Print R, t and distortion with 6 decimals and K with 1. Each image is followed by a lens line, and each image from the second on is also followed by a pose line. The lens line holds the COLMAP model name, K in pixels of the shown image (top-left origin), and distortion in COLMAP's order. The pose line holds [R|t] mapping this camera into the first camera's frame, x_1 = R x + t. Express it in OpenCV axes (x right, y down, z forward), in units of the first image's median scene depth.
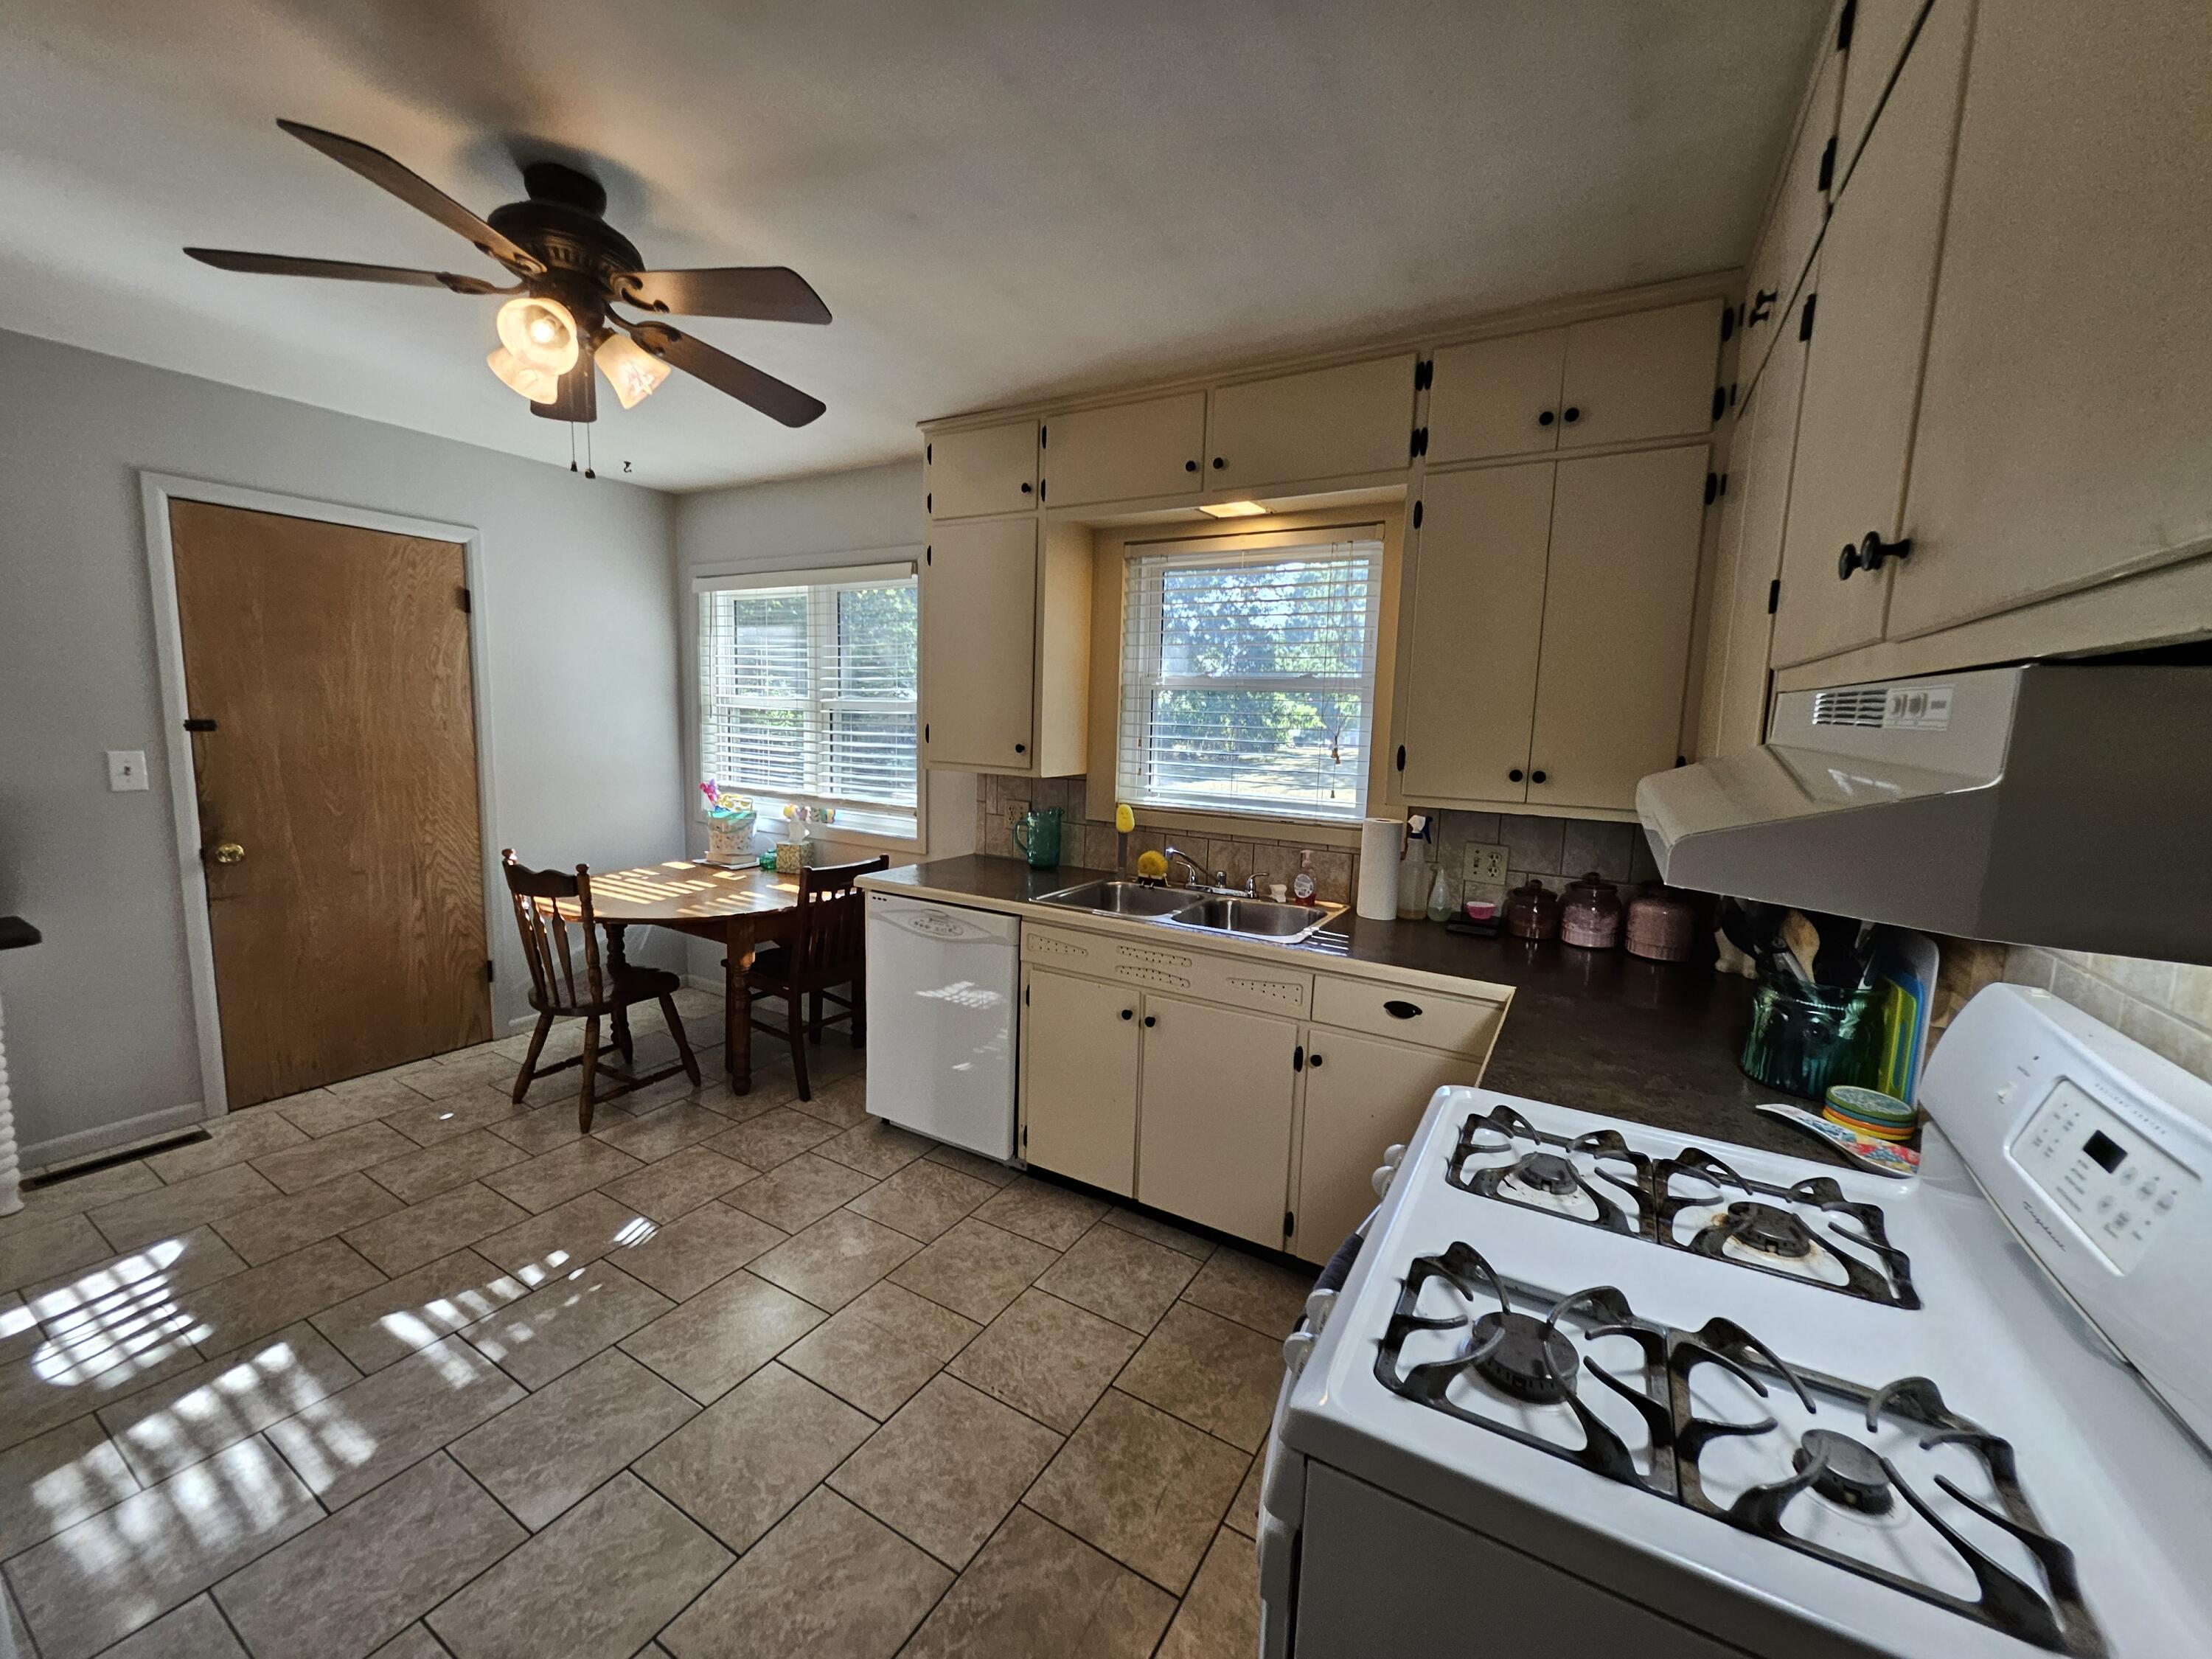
lens RADIAL K [[885.2, 0, 1106.3], [0, 885.2, 820.3], [0, 0, 1]] dist [-0.001697, -0.000021]
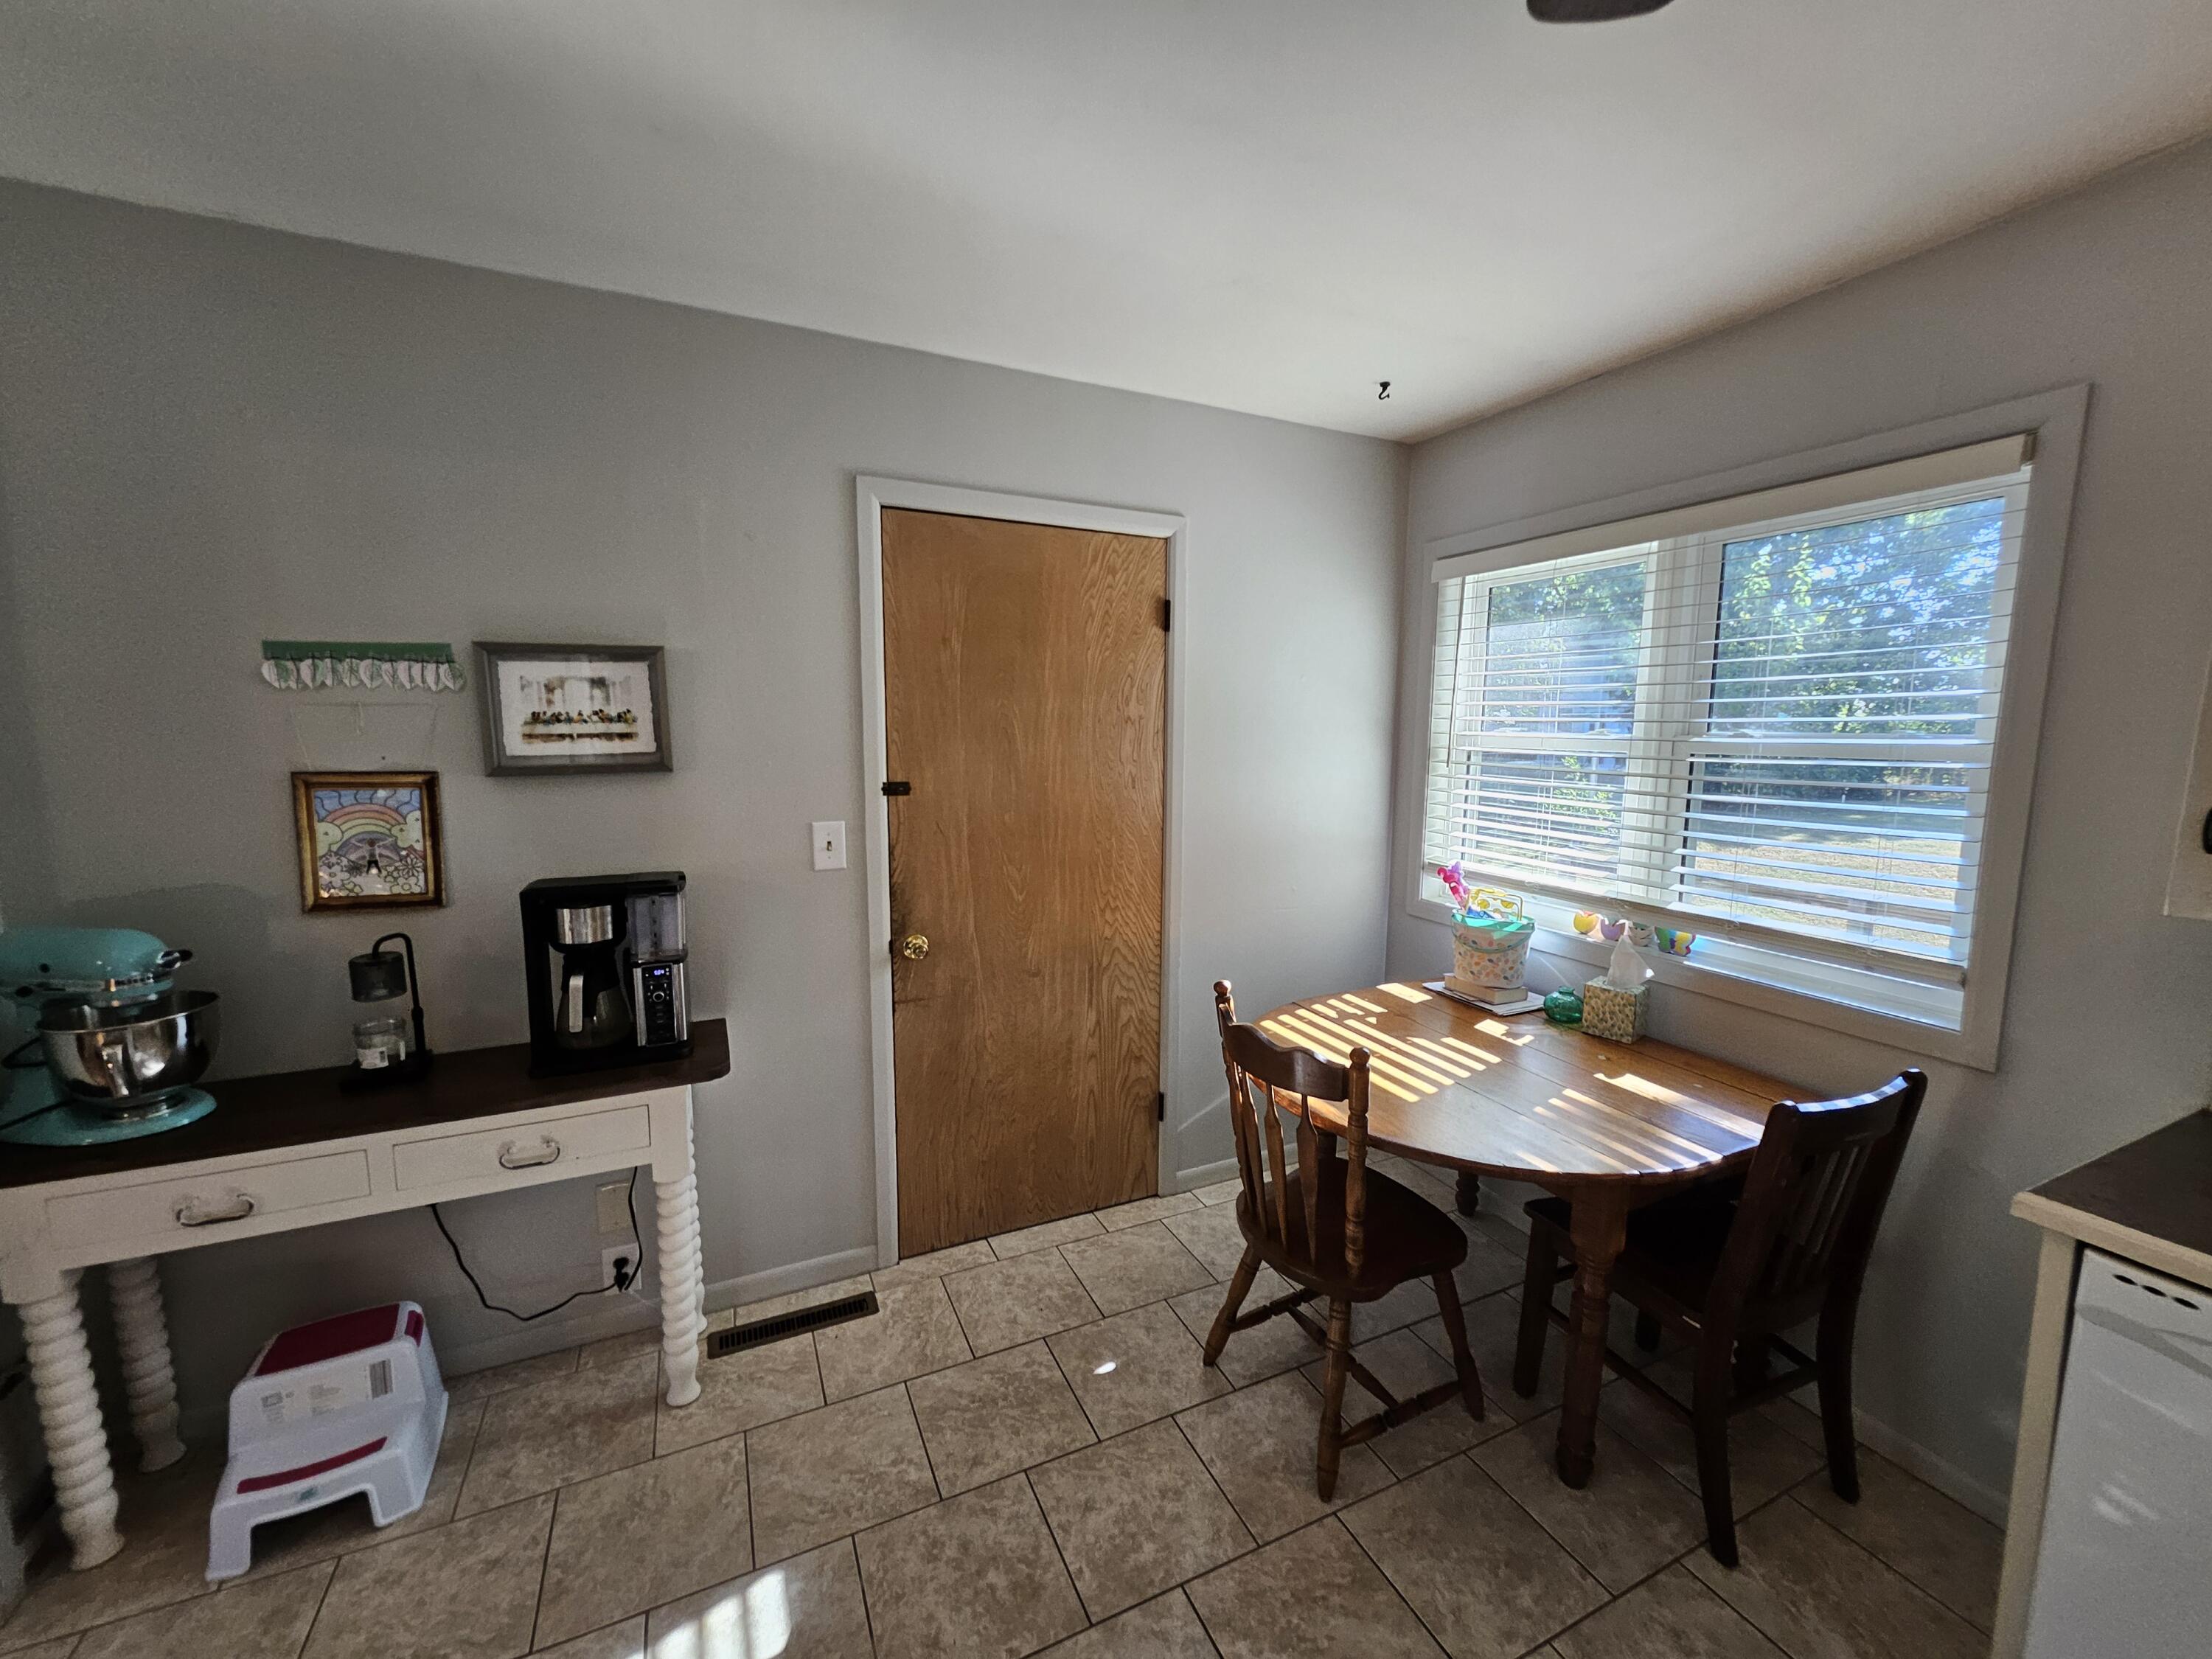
lens RADIAL K [[864.6, 0, 1111.4], [0, 864.6, 832.8], [0, 0, 1]] dist [0.006924, -0.005206]
pose [[0.831865, 0.045402, -0.553118, -0.373626], [-0.051565, 0.998660, 0.004422, -0.070816], [0.552577, 0.024843, 0.833091, 0.398061]]
